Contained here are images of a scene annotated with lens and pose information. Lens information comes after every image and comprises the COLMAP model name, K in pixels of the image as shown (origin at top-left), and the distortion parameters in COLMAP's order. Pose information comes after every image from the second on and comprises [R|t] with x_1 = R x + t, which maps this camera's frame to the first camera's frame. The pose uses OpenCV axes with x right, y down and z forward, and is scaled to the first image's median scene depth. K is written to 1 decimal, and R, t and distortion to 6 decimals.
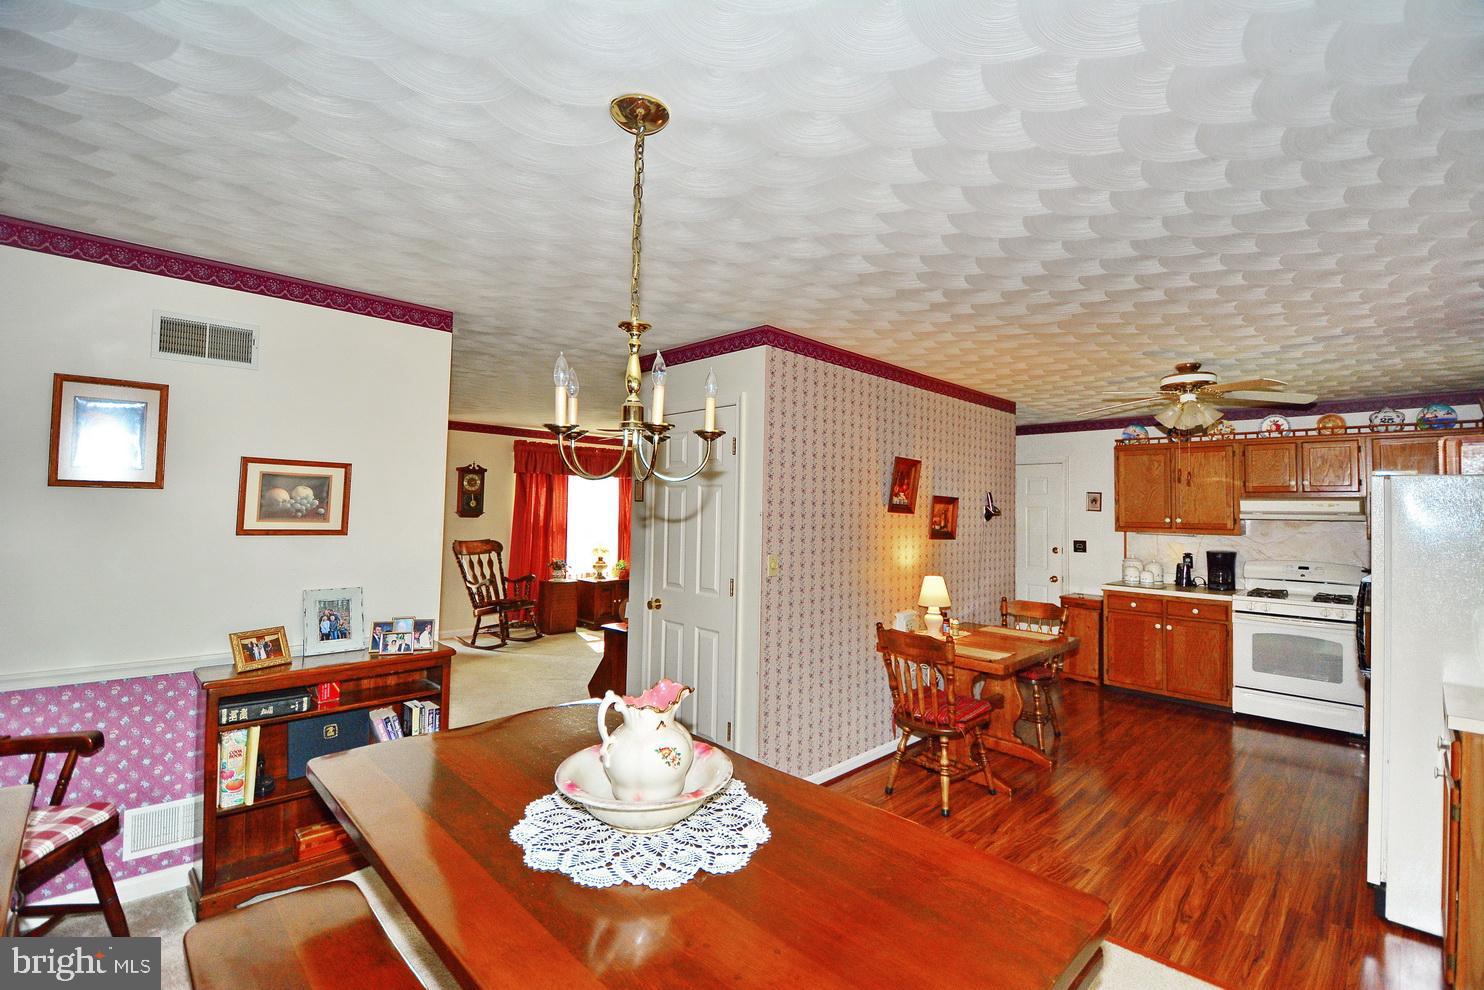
lens RADIAL K [[651.9, 0, 735.8], [0, 651.9, 494.4], [0, 0, 1]] dist [-0.000191, -0.005105]
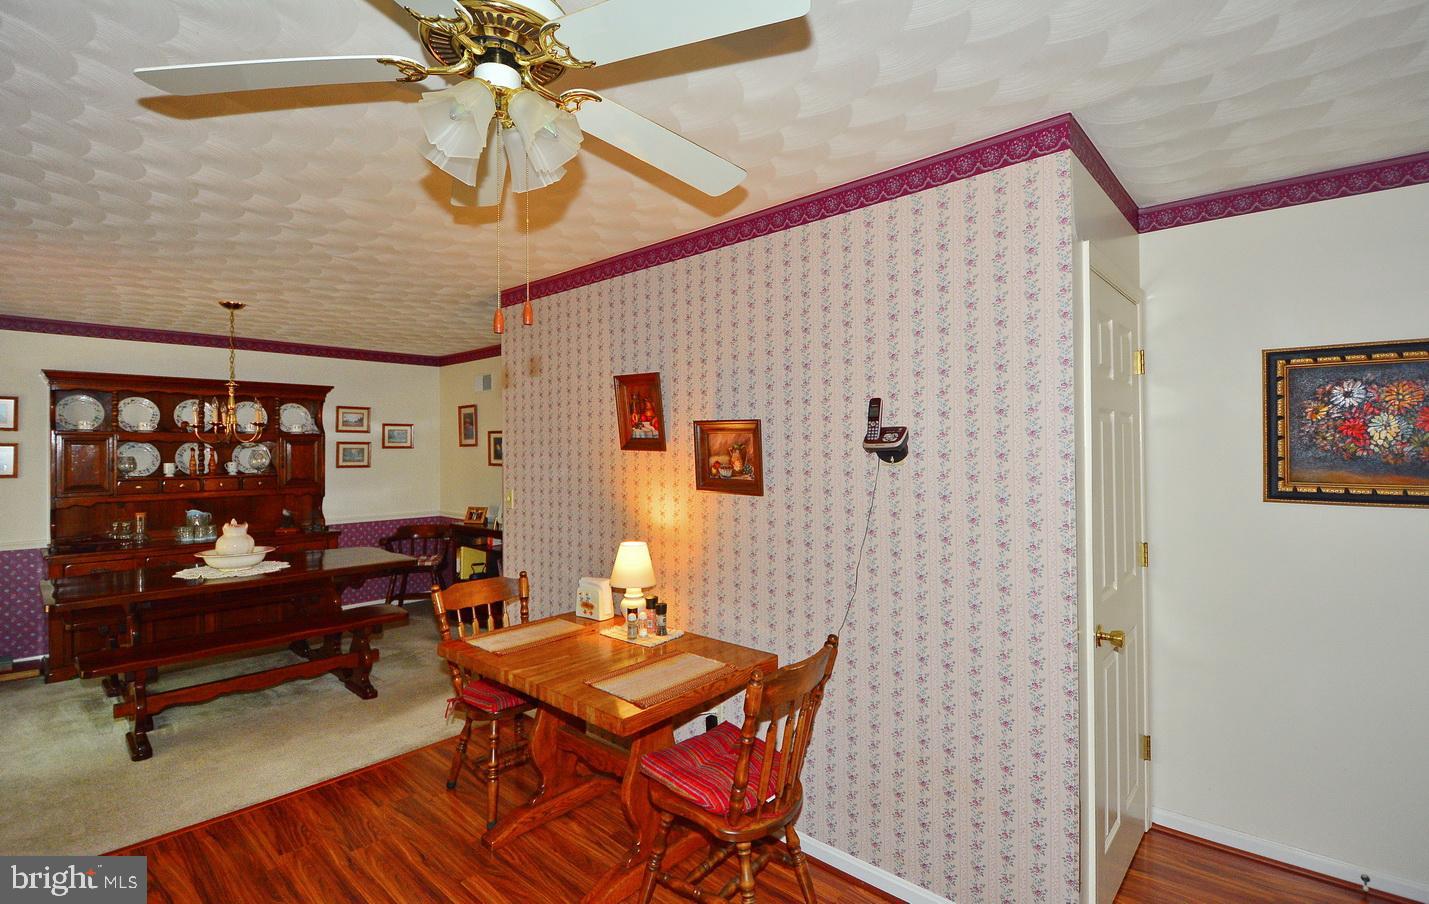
lens RADIAL K [[654.0, 0, 718.3], [0, 654.0, 444.3], [0, 0, 1]] dist [0.000542, -0.007001]
pose [[0.065702, -0.019278, -0.997653, 0.821214], [0.041204, 0.999013, -0.016591, 0.031332], [0.996988, -0.040017, 0.066431, 0.866186]]
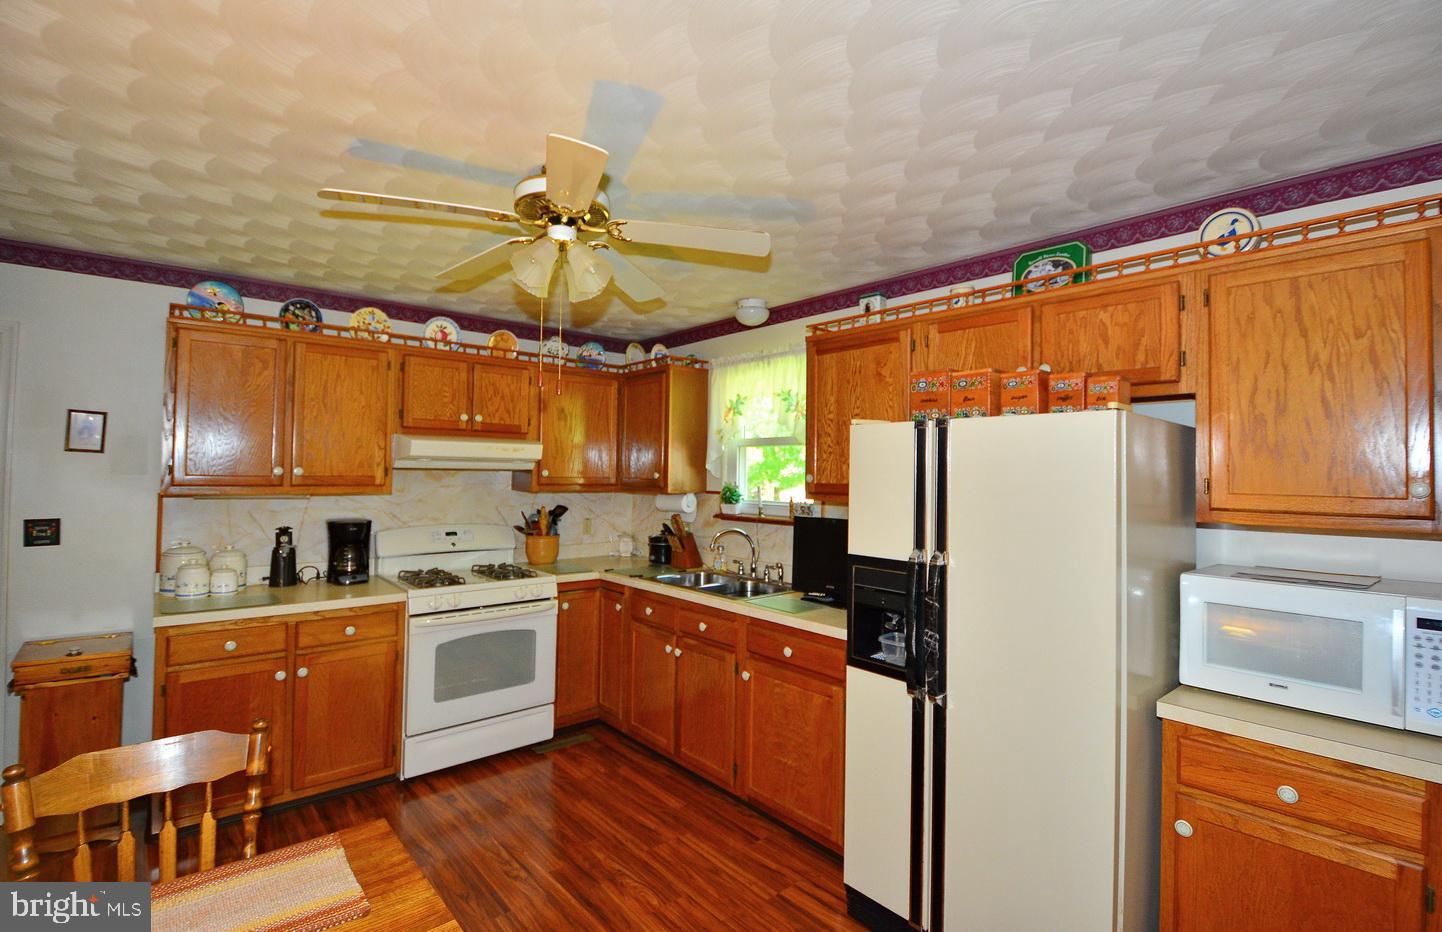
lens RADIAL K [[664.8, 0, 774.7], [0, 664.8, 454.9], [0, 0, 1]] dist [-0.000620, -0.000928]
pose [[0.024672, 0.009491, 0.999651, 0.134005], [-0.043424, 0.999021, -0.008414, 0.014459], [-0.998752, -0.043201, 0.025060, 0.638686]]
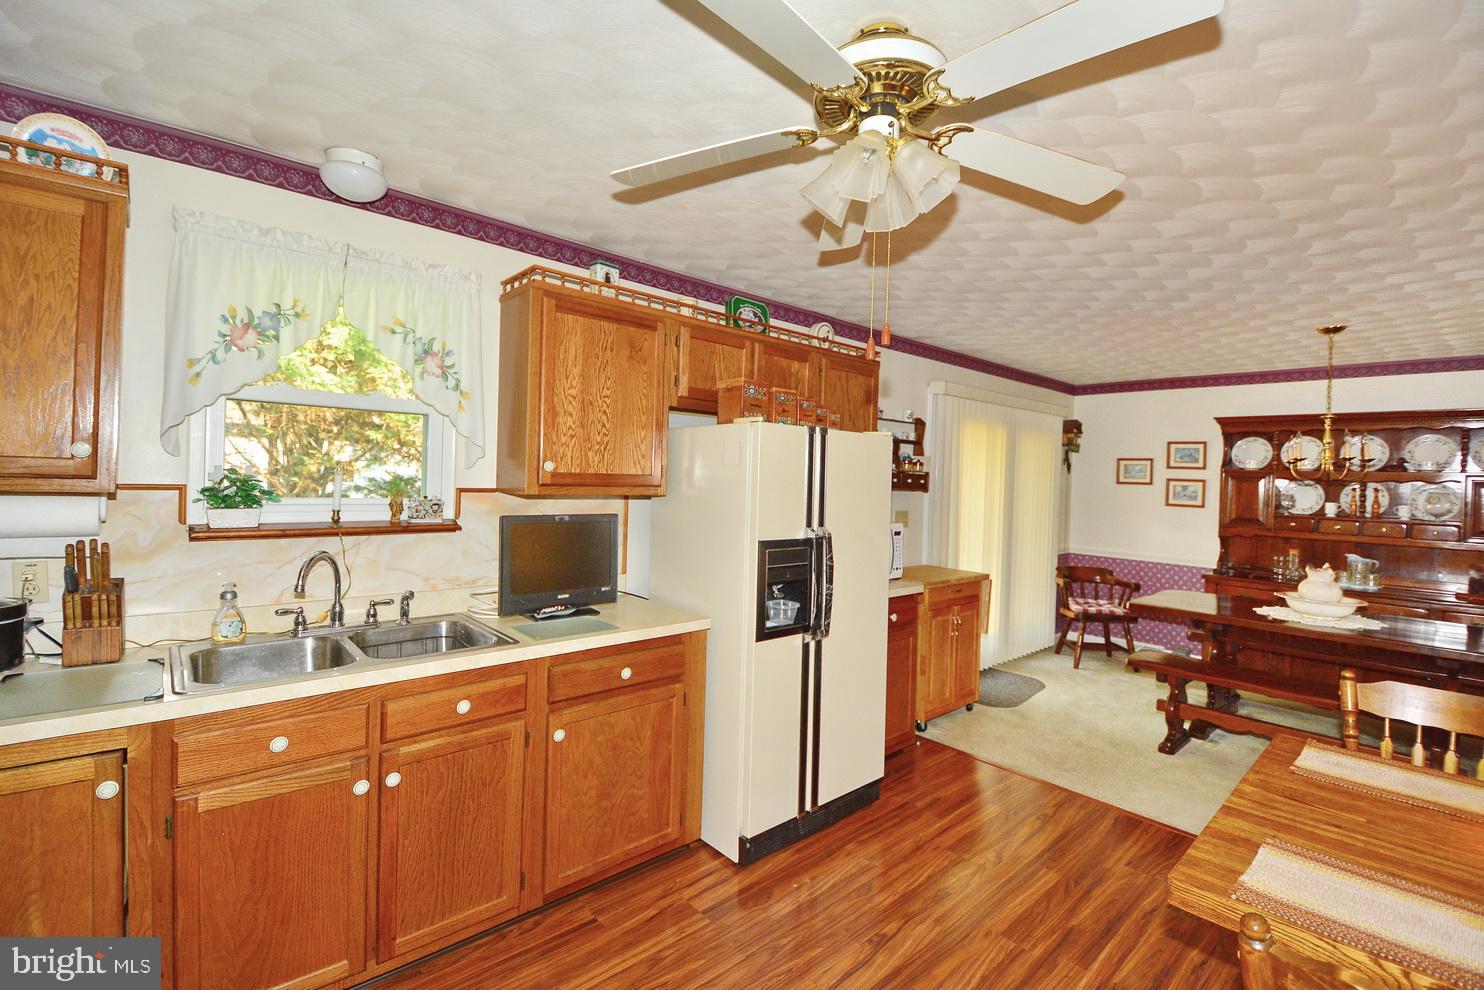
lens RADIAL K [[651.9, 0, 741.1], [0, 651.9, 478.1], [0, 0, 1]] dist [-0.000191, -0.005105]
pose [[-0.997612, -0.050483, 0.047140, 0.595070], [-0.051846, 0.998258, -0.028153, 0.044518], [-0.045637, -0.030530, -0.998491, 1.095488]]
